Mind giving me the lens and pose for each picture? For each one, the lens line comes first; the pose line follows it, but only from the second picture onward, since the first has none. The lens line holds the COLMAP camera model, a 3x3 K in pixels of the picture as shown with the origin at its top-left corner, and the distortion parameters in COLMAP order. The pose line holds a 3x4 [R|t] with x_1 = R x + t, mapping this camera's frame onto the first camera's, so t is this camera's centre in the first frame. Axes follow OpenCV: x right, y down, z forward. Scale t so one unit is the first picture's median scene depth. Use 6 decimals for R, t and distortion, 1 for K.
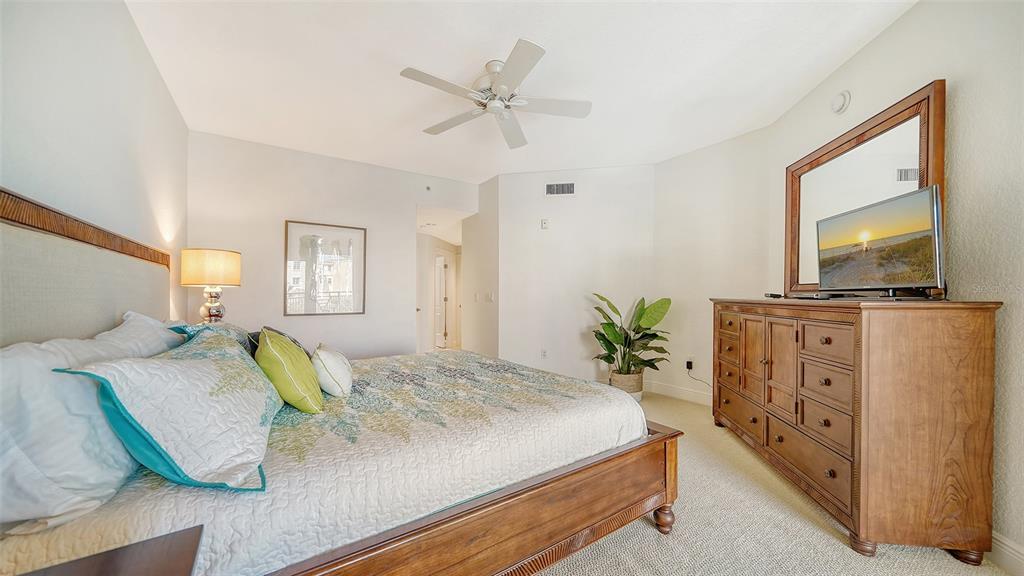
lens RADIAL K [[360.7, 0, 513.4], [0, 360.7, 284.5], [0, 0, 1]] dist [-0.009034, -0.000355]
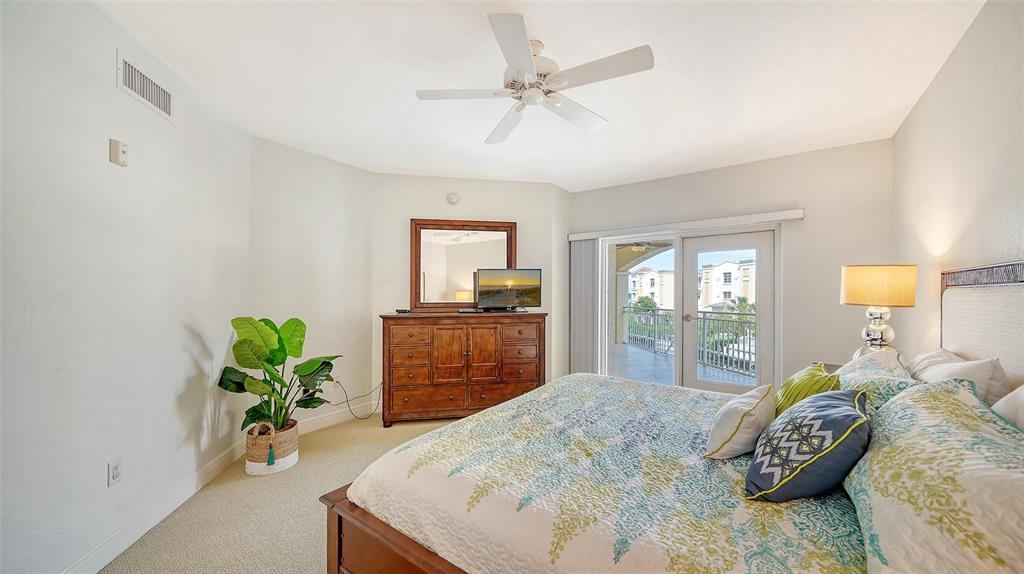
lens RADIAL K [[360.7, 0, 517.5], [0, 360.7, 307.9], [0, 0, 1]] dist [-0.009034, -0.000355]
pose [[-0.348758, -0.027867, 0.936798, -0.691934], [-0.022811, 0.999514, 0.021241, -0.019378], [-0.936935, -0.013962, -0.349225, 1.096865]]
